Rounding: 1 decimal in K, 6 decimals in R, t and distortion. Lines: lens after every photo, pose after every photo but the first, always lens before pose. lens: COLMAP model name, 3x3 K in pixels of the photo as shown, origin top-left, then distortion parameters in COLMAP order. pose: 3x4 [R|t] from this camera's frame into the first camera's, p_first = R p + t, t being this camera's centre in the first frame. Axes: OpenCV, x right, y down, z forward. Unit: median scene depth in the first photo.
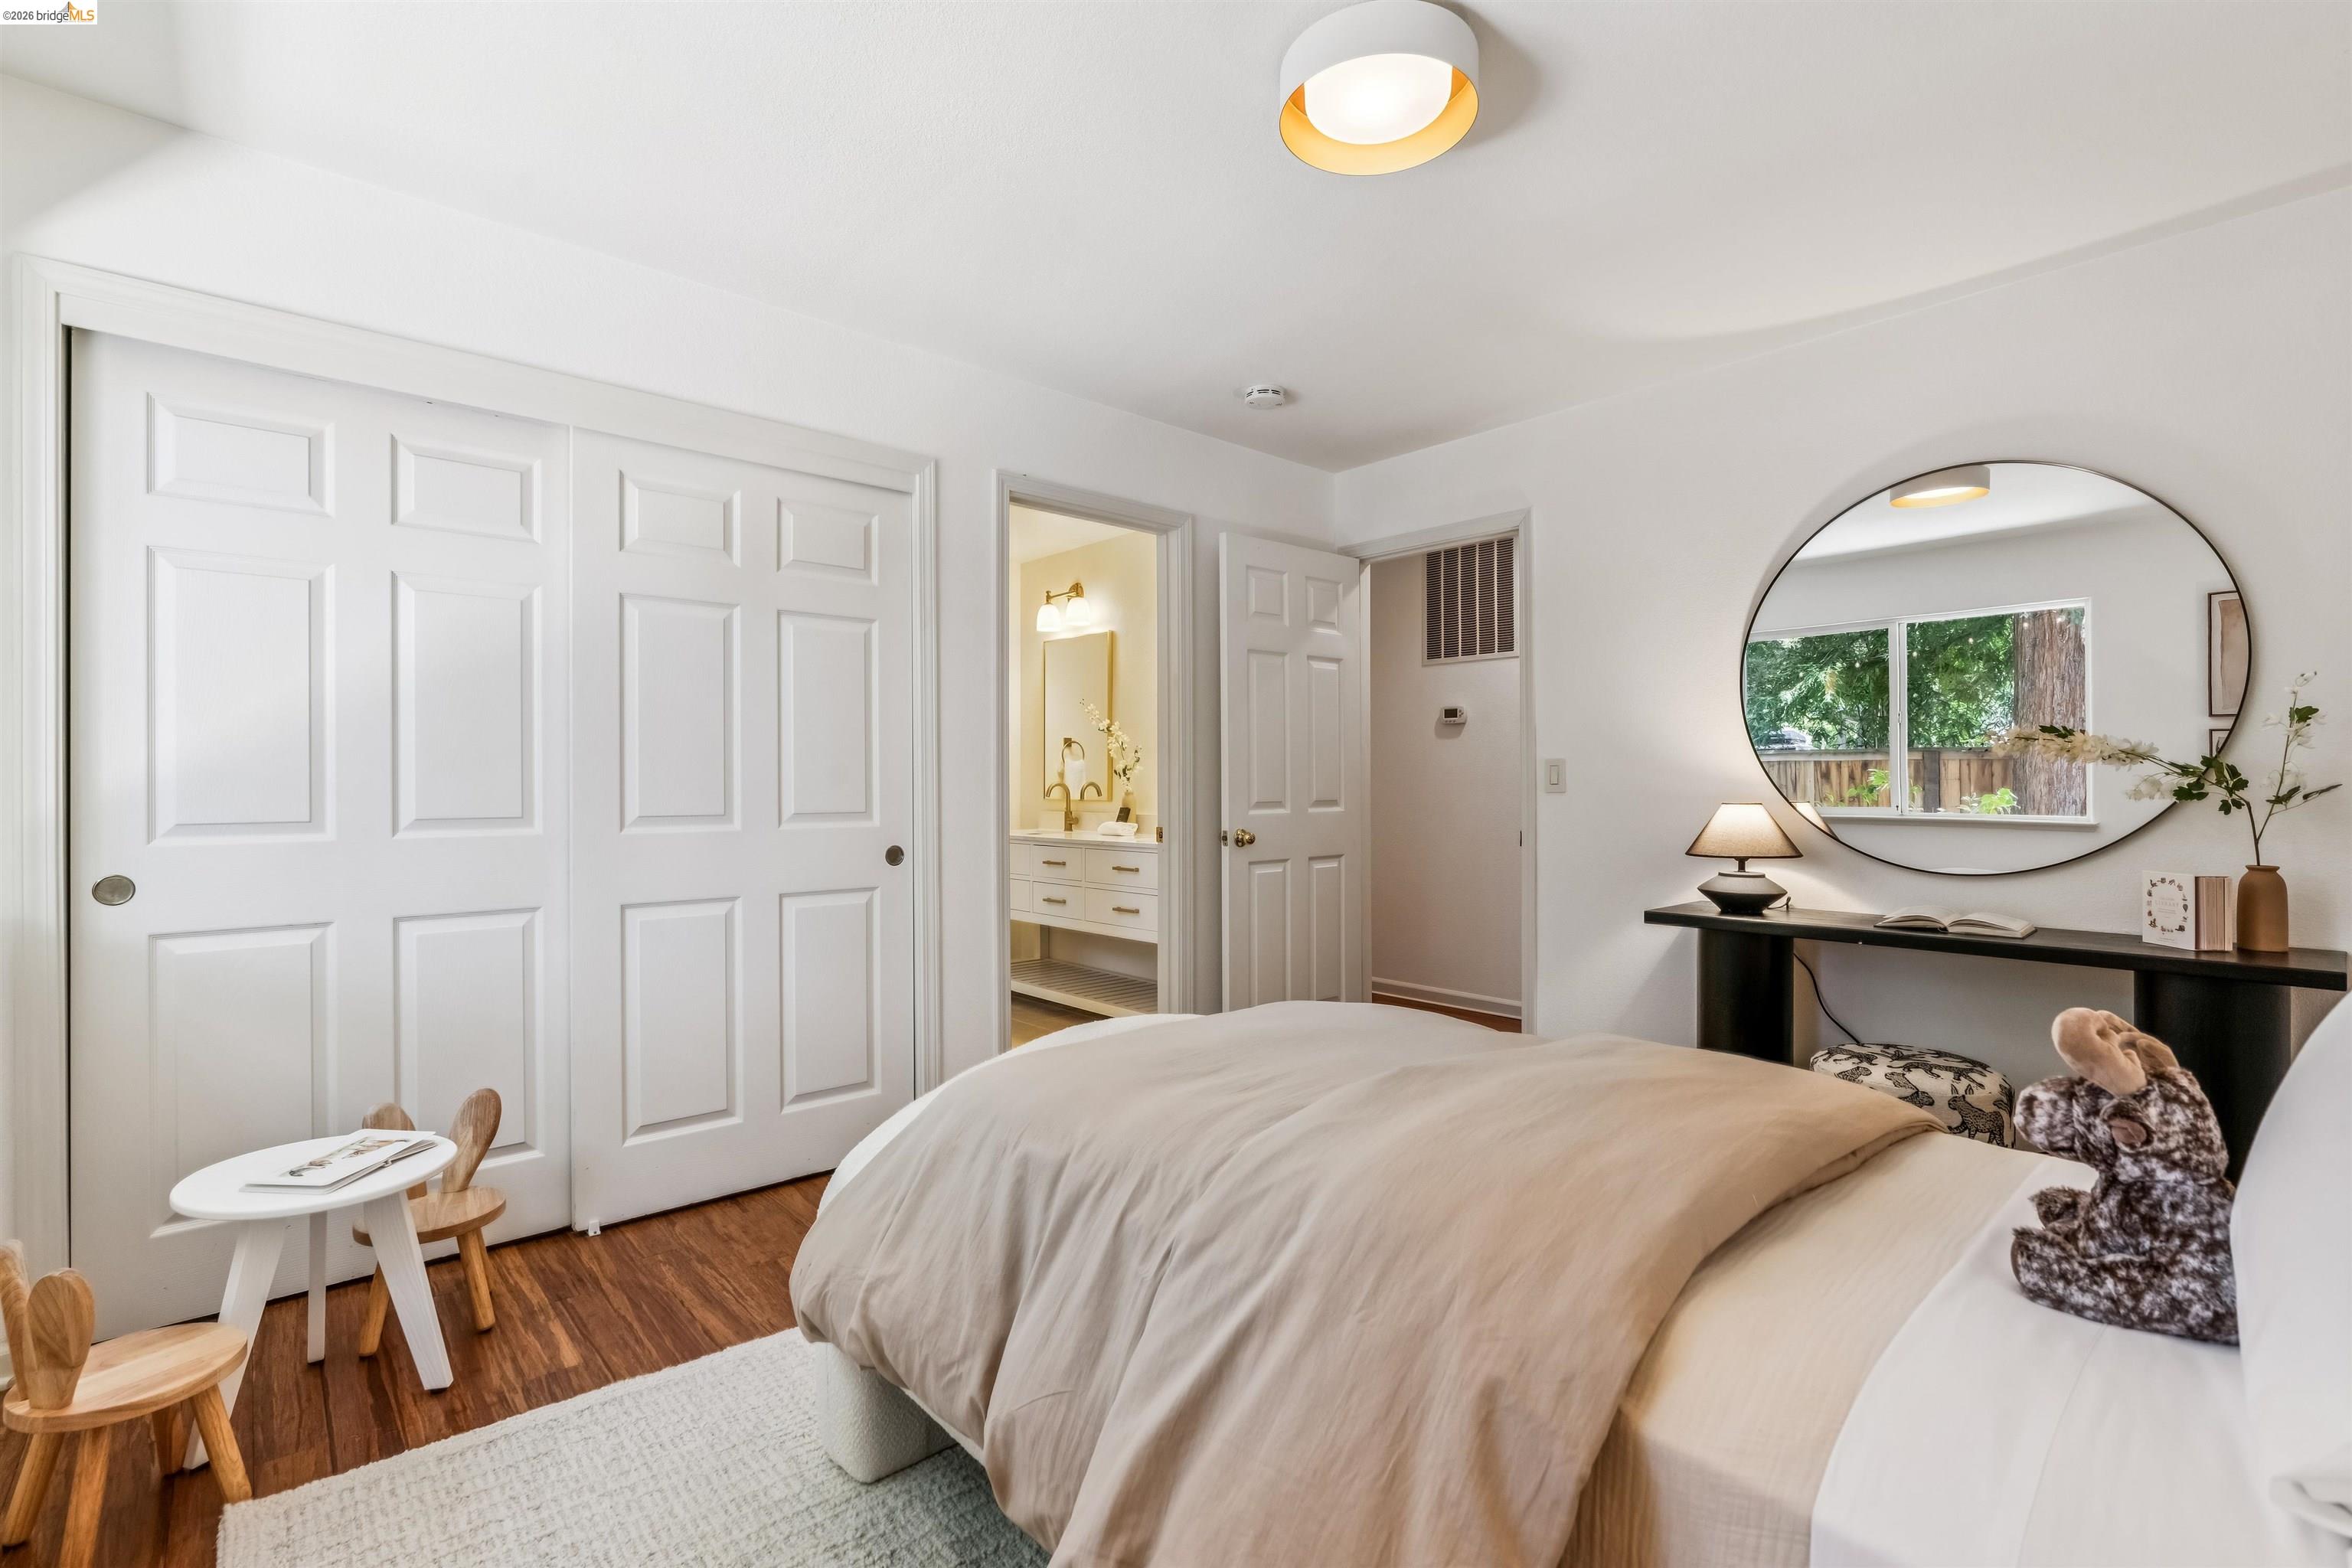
lens RADIAL K [[1065.4, 0, 1172.1], [0, 1065.4, 788.2], [0, 0, 1]] dist [-0.009232, 0.003521]
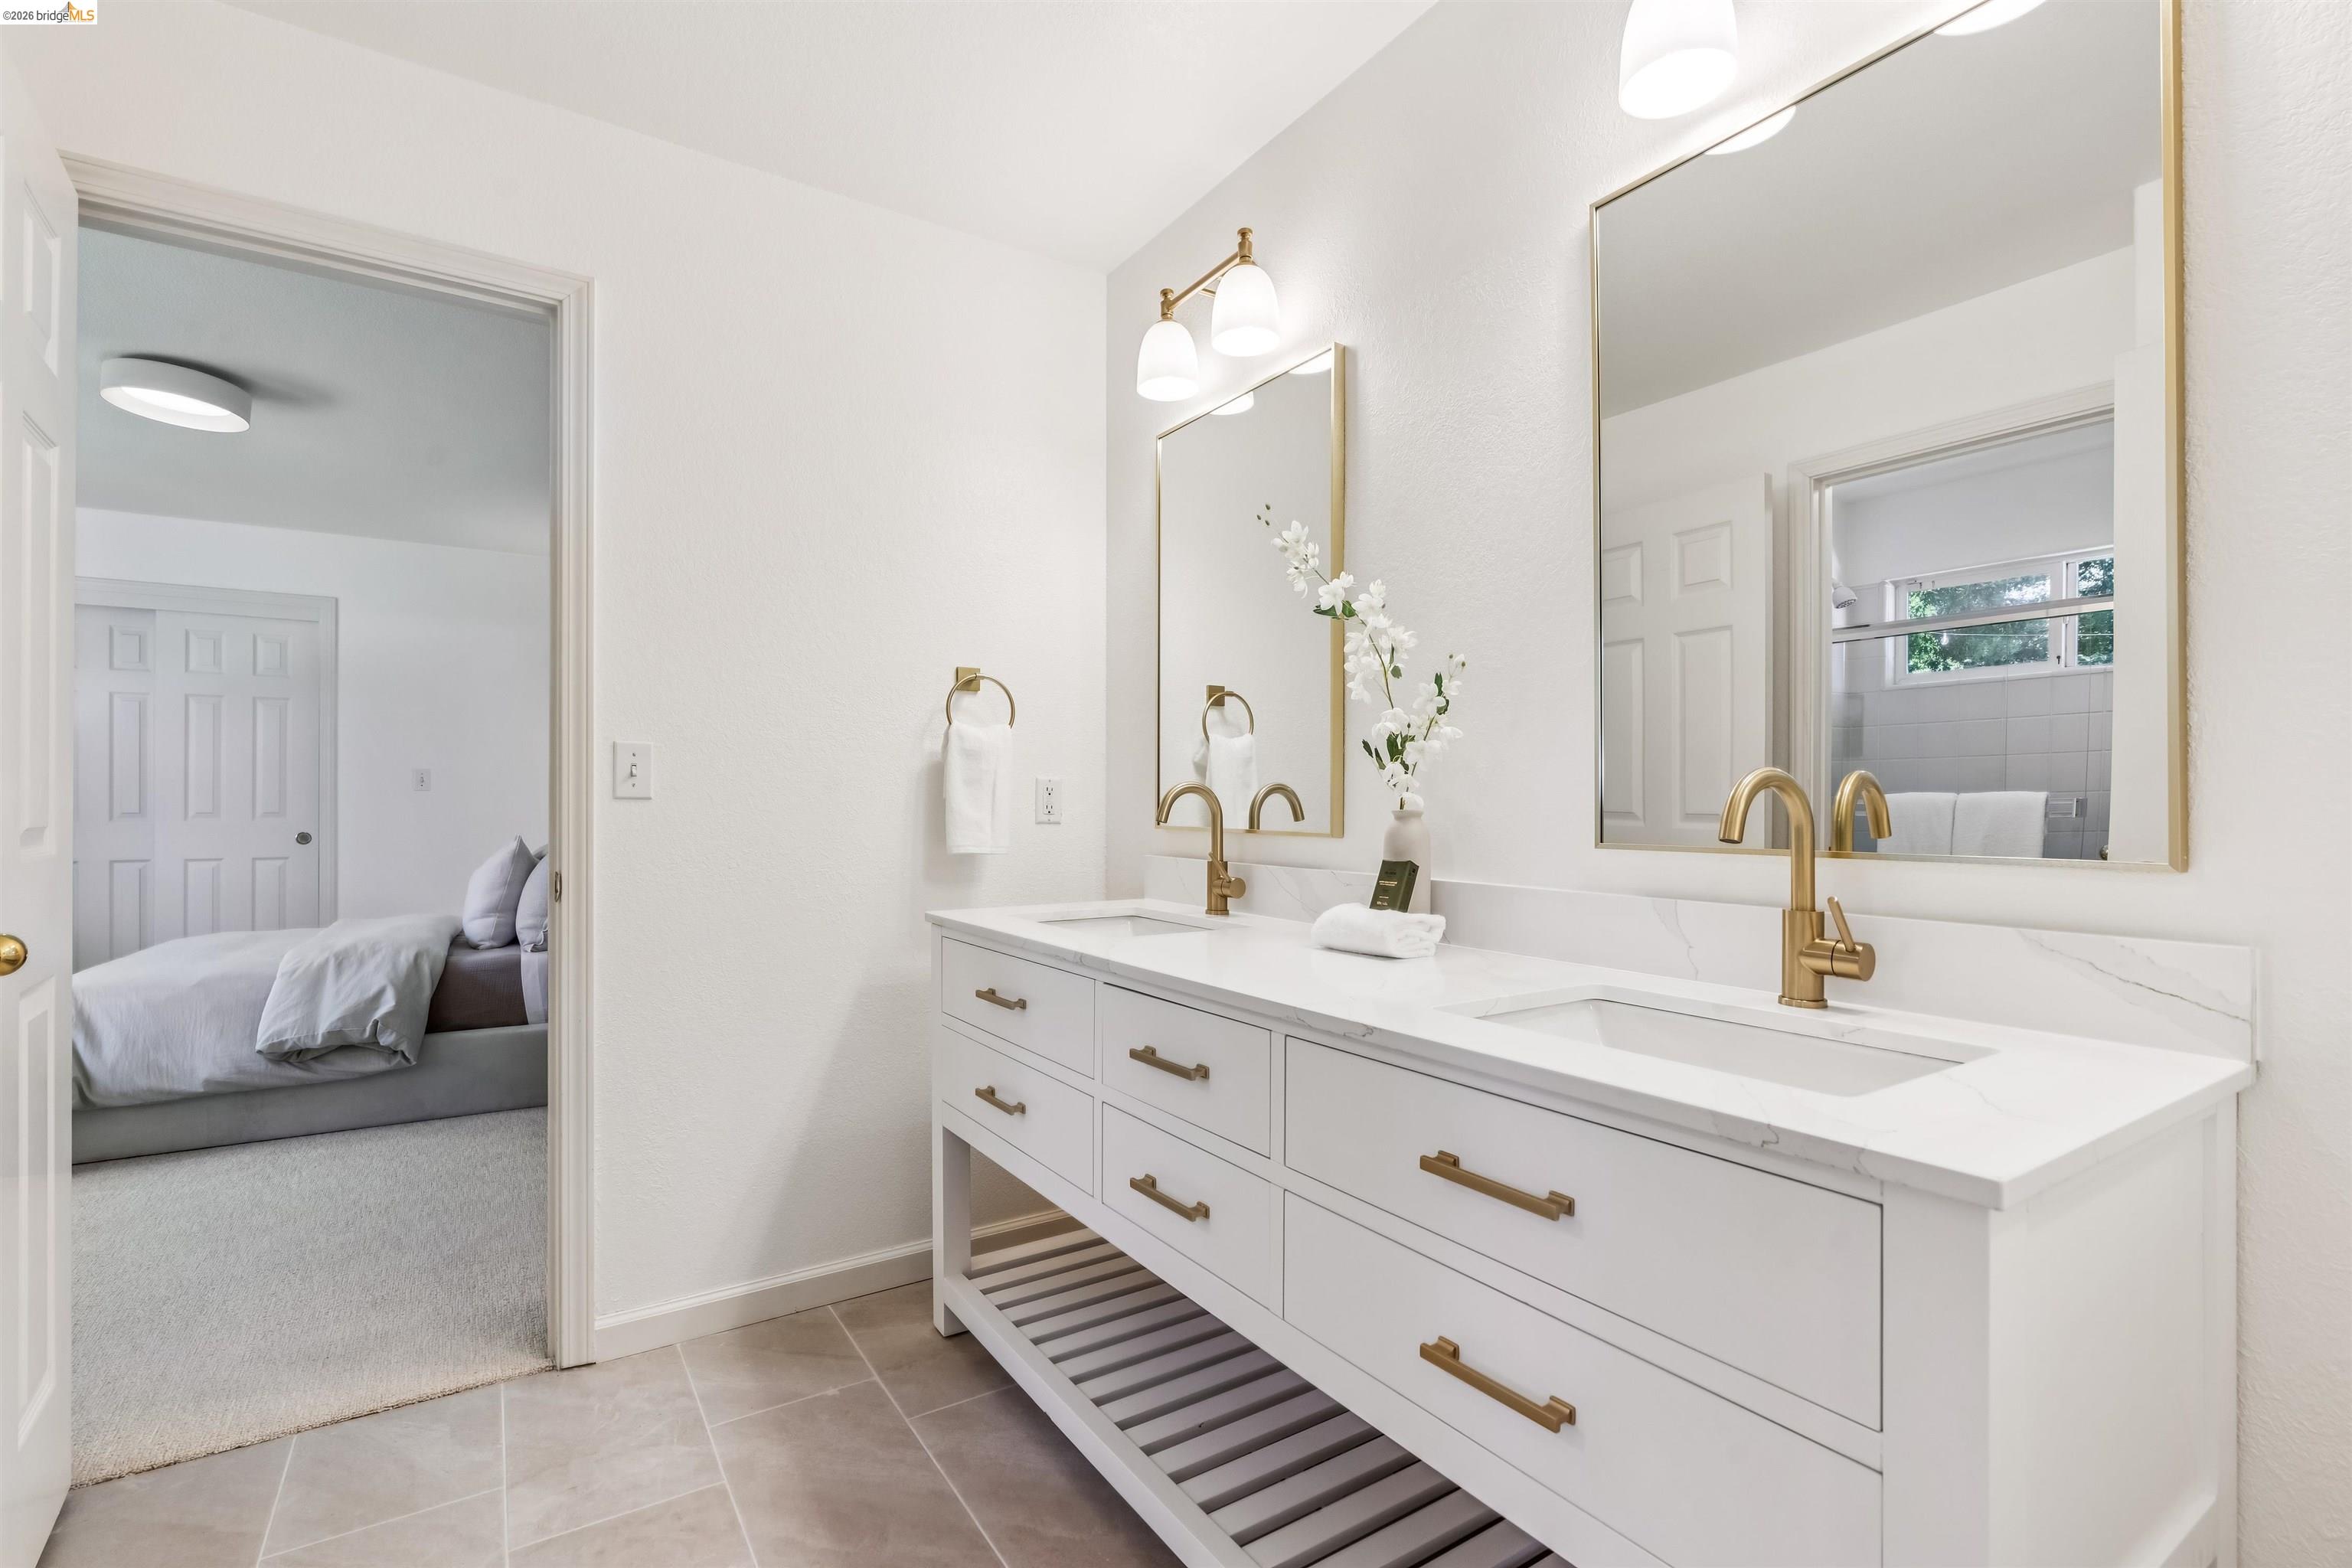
lens RADIAL K [[1065.4, 0, 1169.6], [0, 1065.4, 807.3], [0, 0, 1]] dist [-0.009232, 0.003521]
pose [[0.990113, 0.001589, -0.140261, -0.061135], [-0.000889, 0.999987, 0.005055, 0.000811], [0.140267, -0.004880, 0.990102, 0.621247]]
